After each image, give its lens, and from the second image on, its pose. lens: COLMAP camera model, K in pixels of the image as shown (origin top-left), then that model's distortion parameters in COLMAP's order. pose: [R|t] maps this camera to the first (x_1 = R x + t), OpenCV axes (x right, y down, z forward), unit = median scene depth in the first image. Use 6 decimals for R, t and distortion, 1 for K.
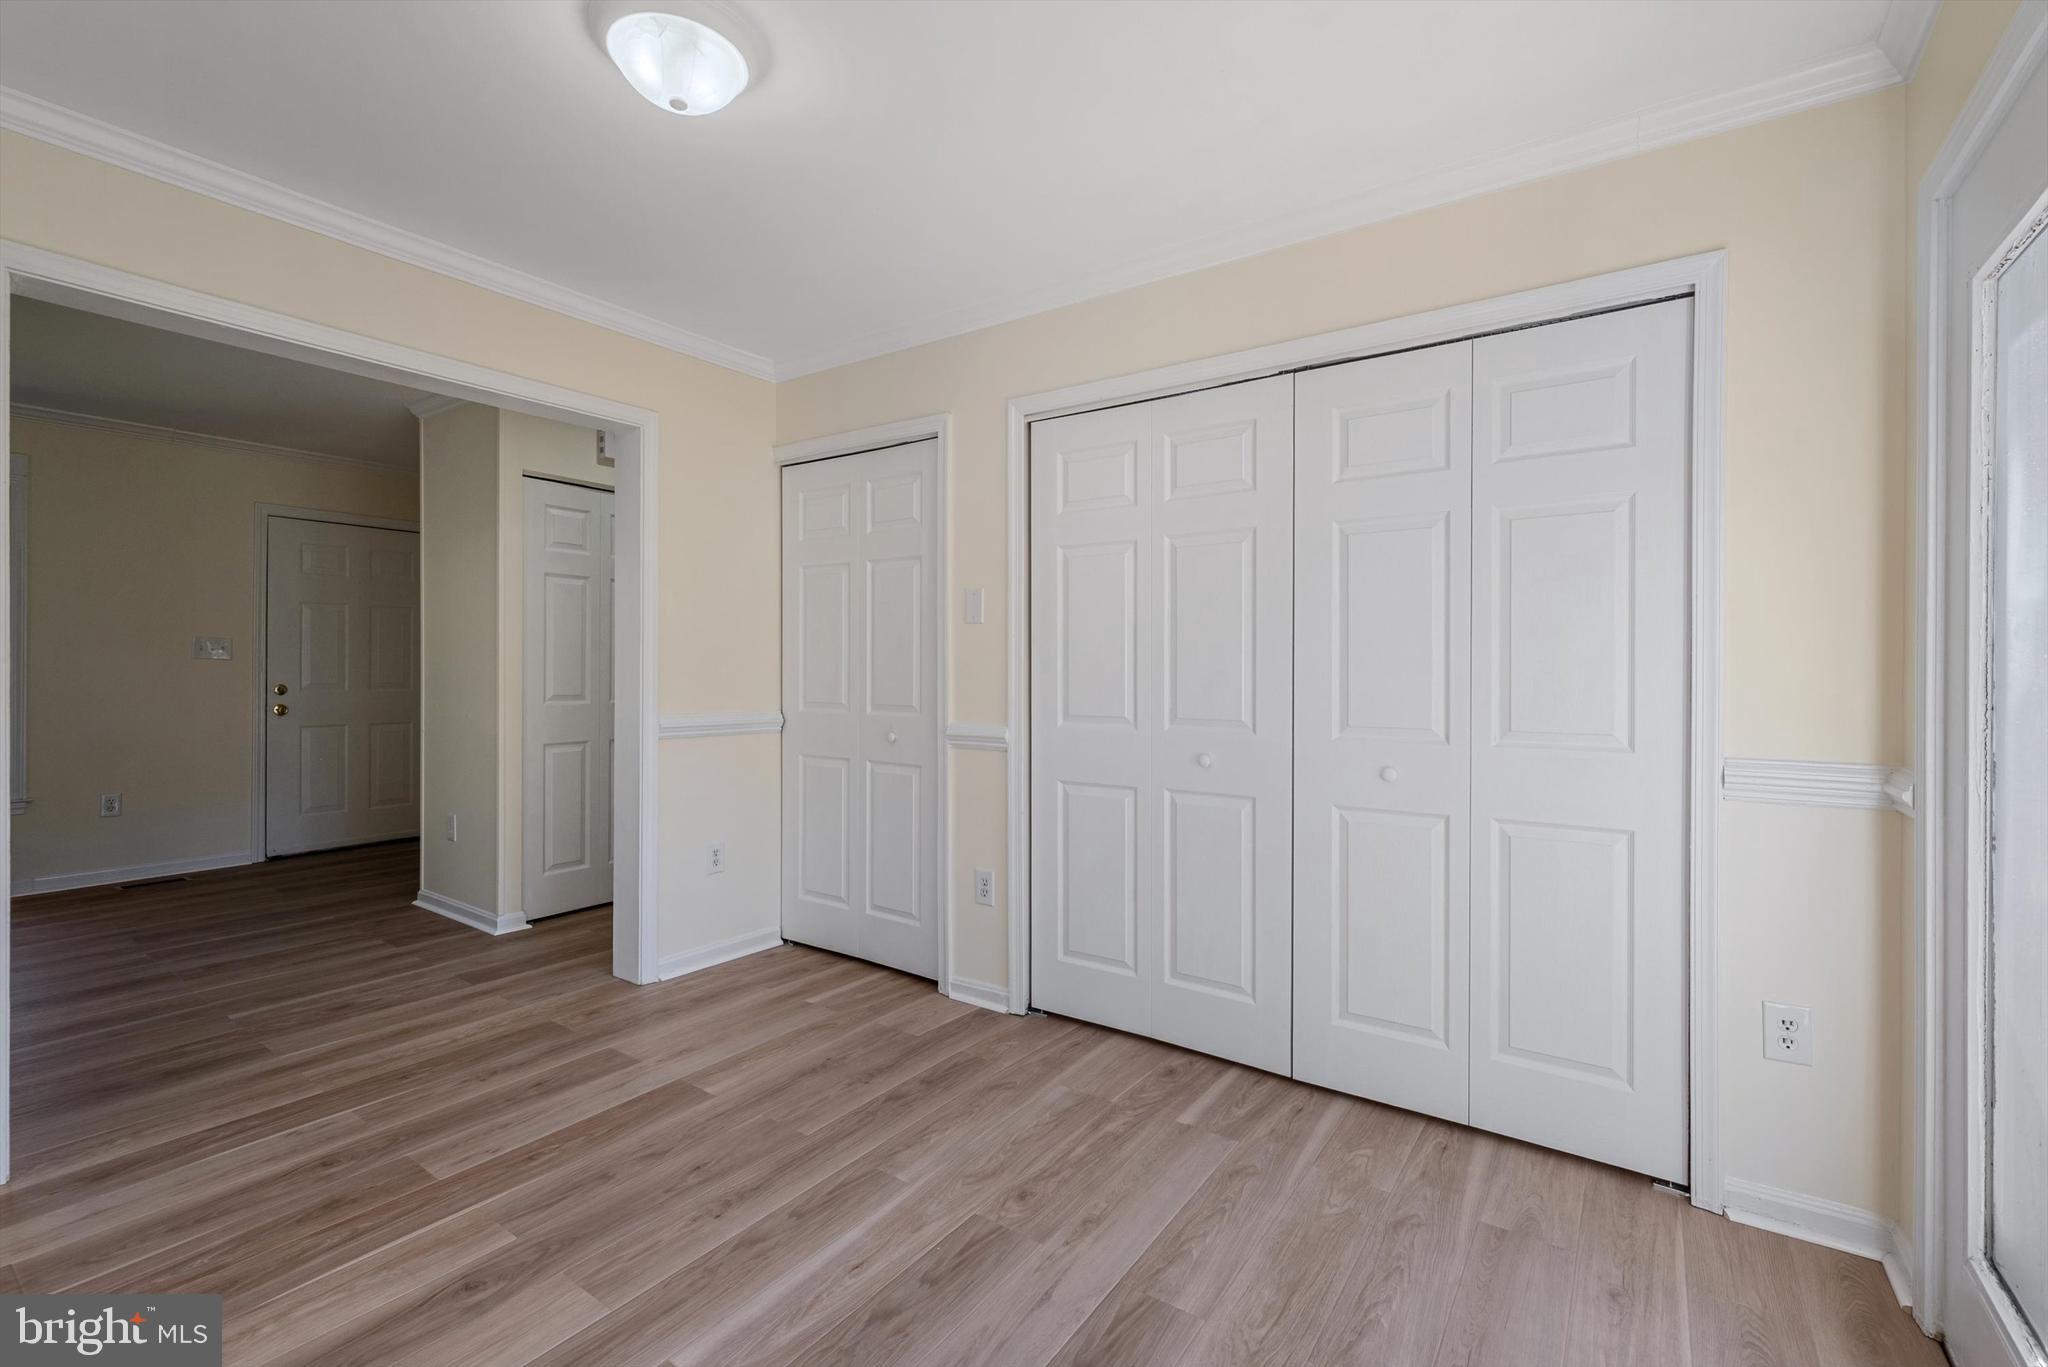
lens RADIAL K [[858.9, 0, 1045.2], [0, 858.9, 675.2], [0, 0, 1]] dist [-0.004542, 0.000862]
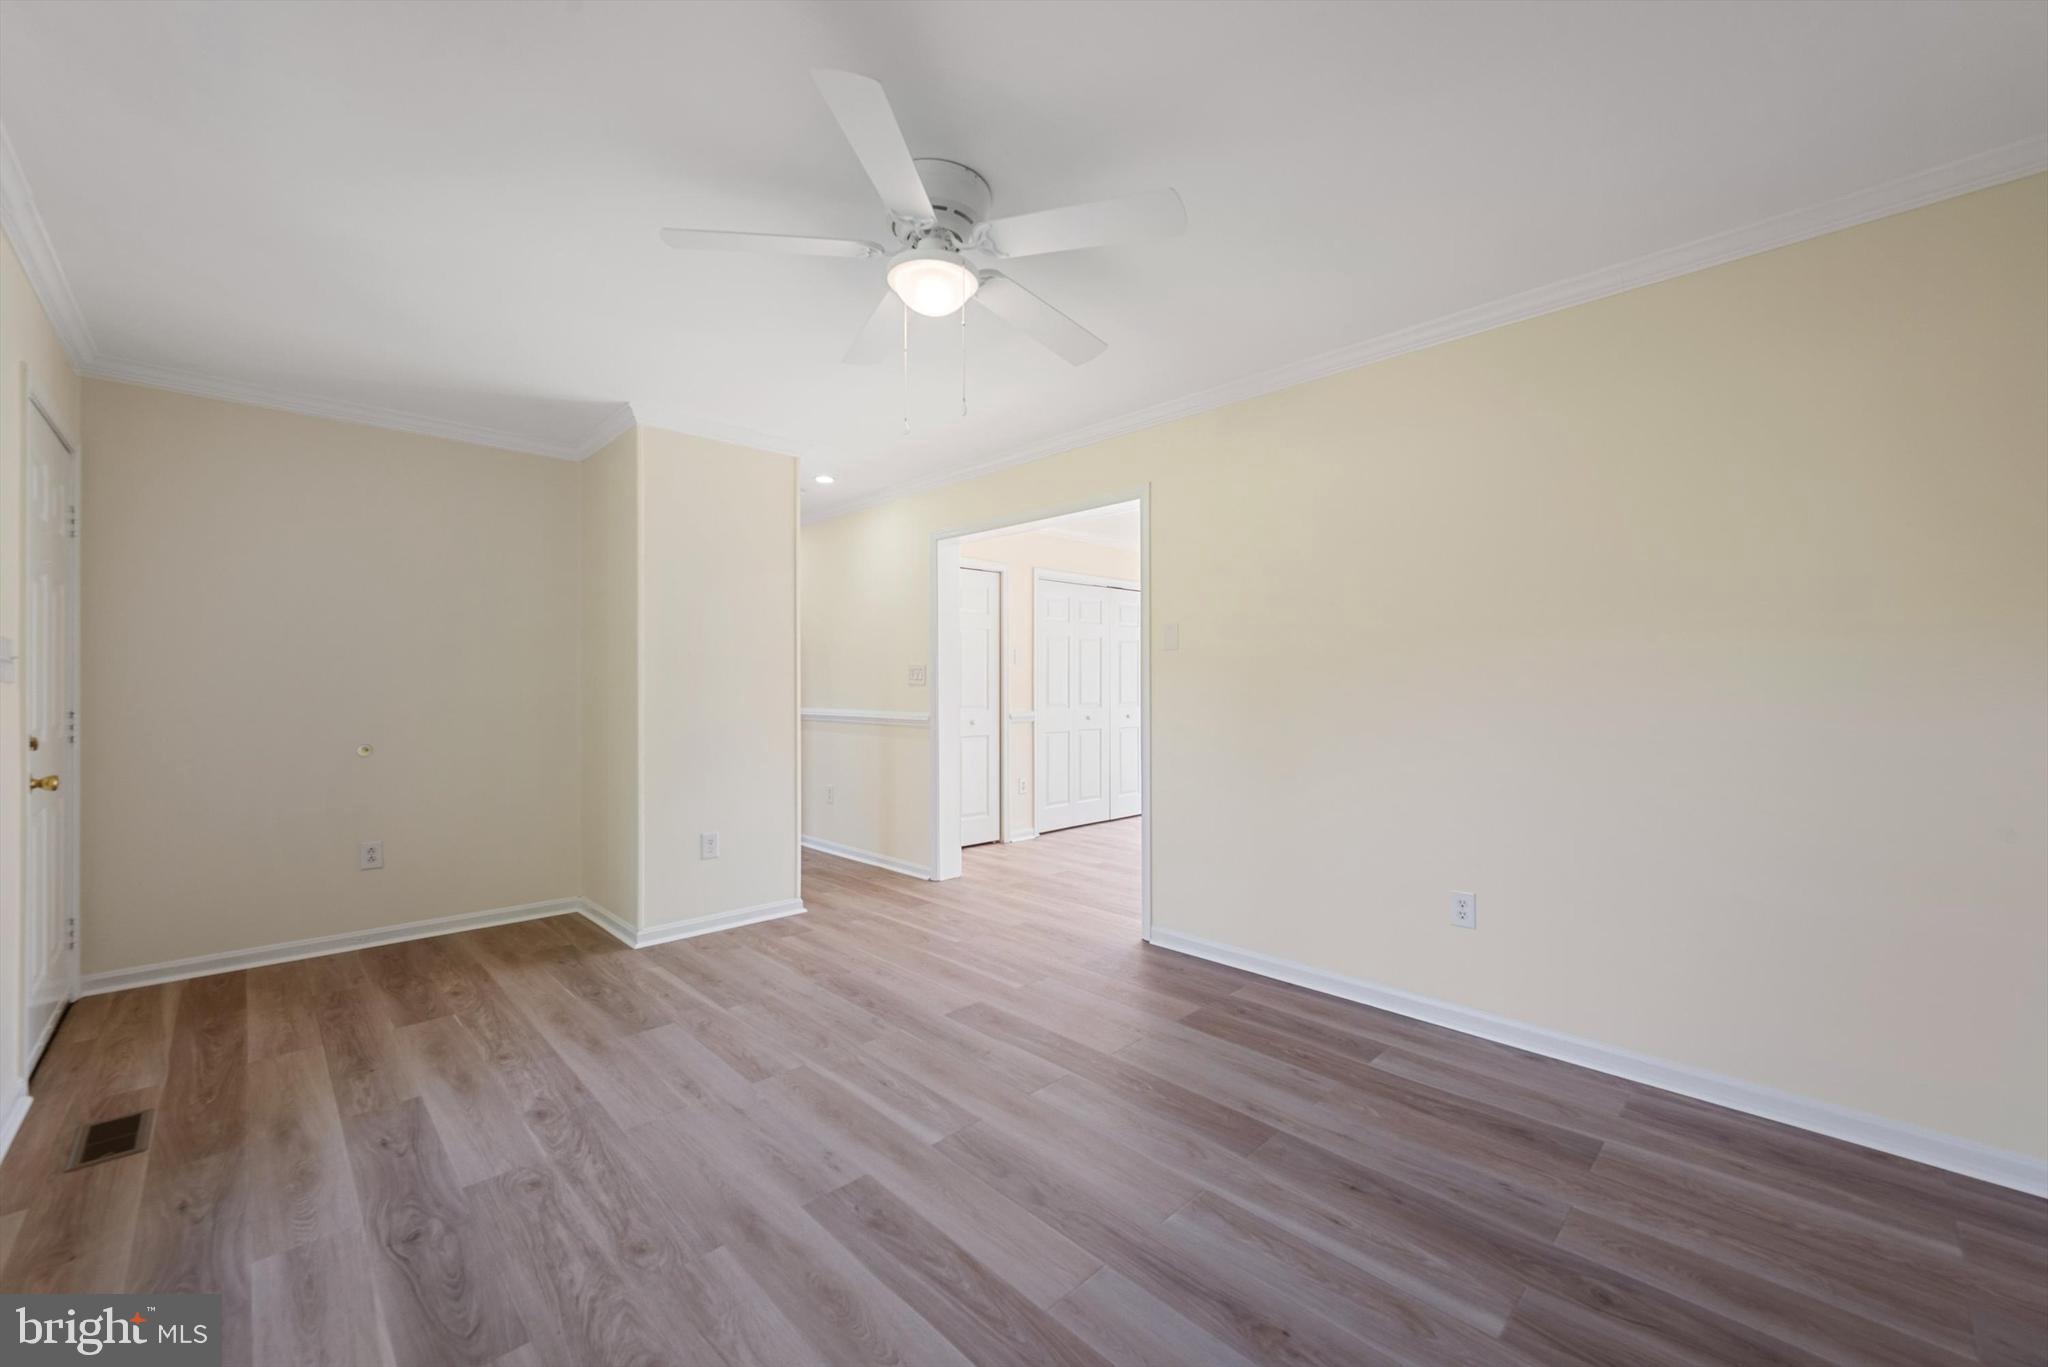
lens RADIAL K [[804.0, 0, 1020.0], [0, 804.0, 686.1], [0, 0, 1]] dist [0.000658, 0.000596]
pose [[0.217600, -0.010903, 0.975977, -2.334785], [0.015277, 0.999853, 0.007764, -0.022448], [-0.975918, 0.013220, 0.217735, 0.643703]]
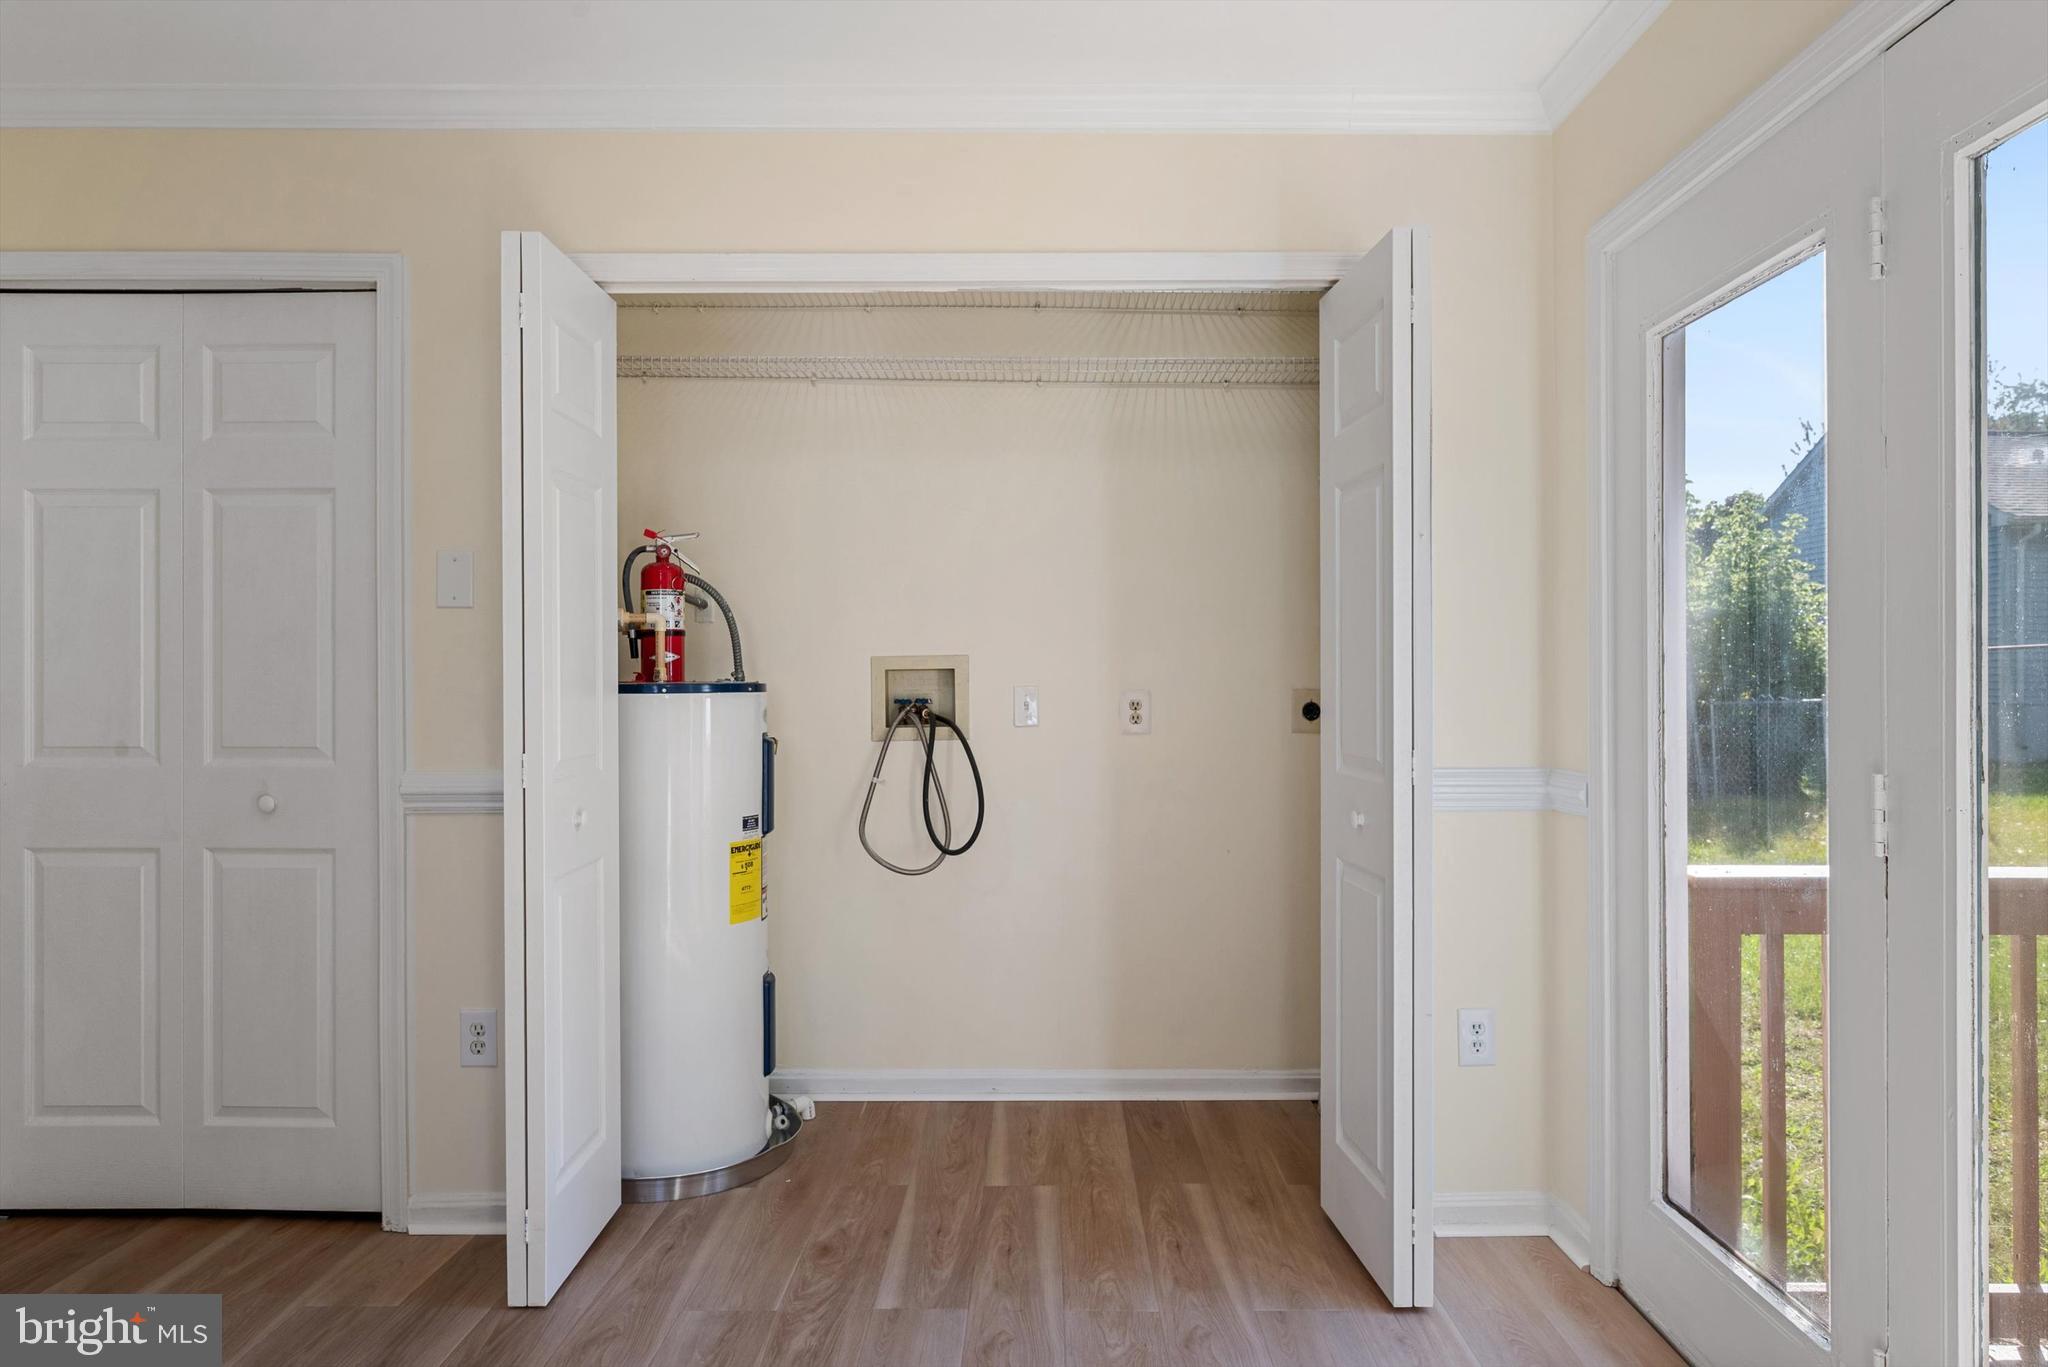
lens RADIAL K [[1234.0, 0, 1028.1], [0, 1234.0, 676.7], [0, 0, 1]] dist [-0.006243, 0.000941]
pose [[0.830306, -0.004388, 0.557291, -0.266078], [0.008512, 0.999952, -0.004809, -0.004179], [-0.557243, 0.008737, 0.830304, 0.054774]]
